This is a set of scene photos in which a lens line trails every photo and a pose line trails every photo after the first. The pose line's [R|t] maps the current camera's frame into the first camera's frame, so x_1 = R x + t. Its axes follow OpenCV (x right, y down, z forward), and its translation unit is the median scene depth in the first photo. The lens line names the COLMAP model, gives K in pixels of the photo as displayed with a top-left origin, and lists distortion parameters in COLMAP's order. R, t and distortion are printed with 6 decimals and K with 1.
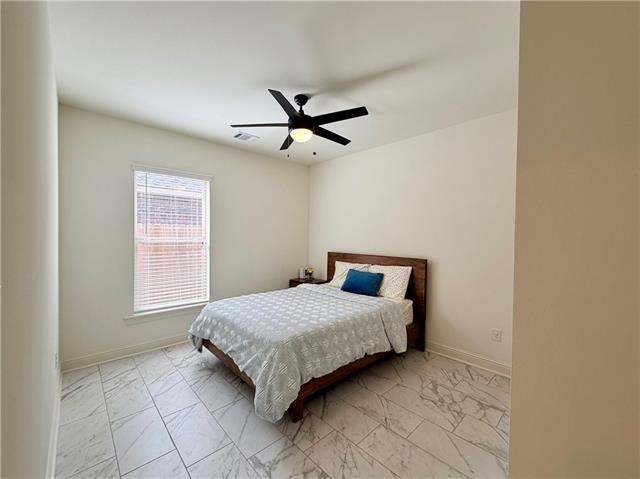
lens RADIAL K [[265.0, 0, 322.7], [0, 265.0, 239.6], [0, 0, 1]] dist [0.001187, 0.000599]
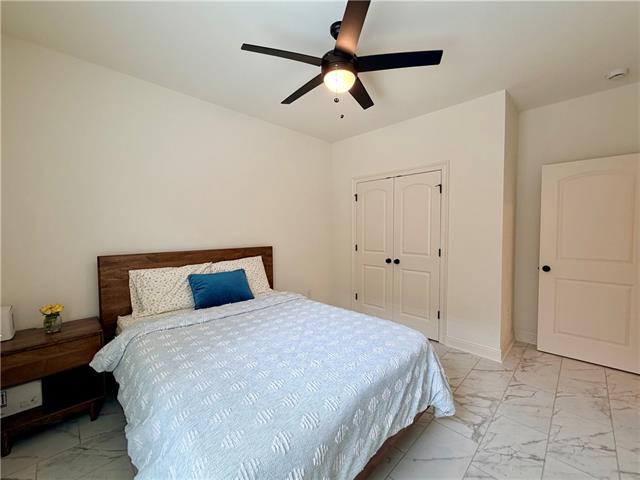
lens RADIAL K [[265.0, 0, 322.7], [0, 265.0, 240.1], [0, 0, 1]] dist [0.001187, 0.000599]
pose [[-0.019733, -0.052152, 0.998444, -0.575519], [0.020573, 0.998406, 0.052557, 0.000204], [-0.999594, 0.021578, -0.018629, 0.745228]]
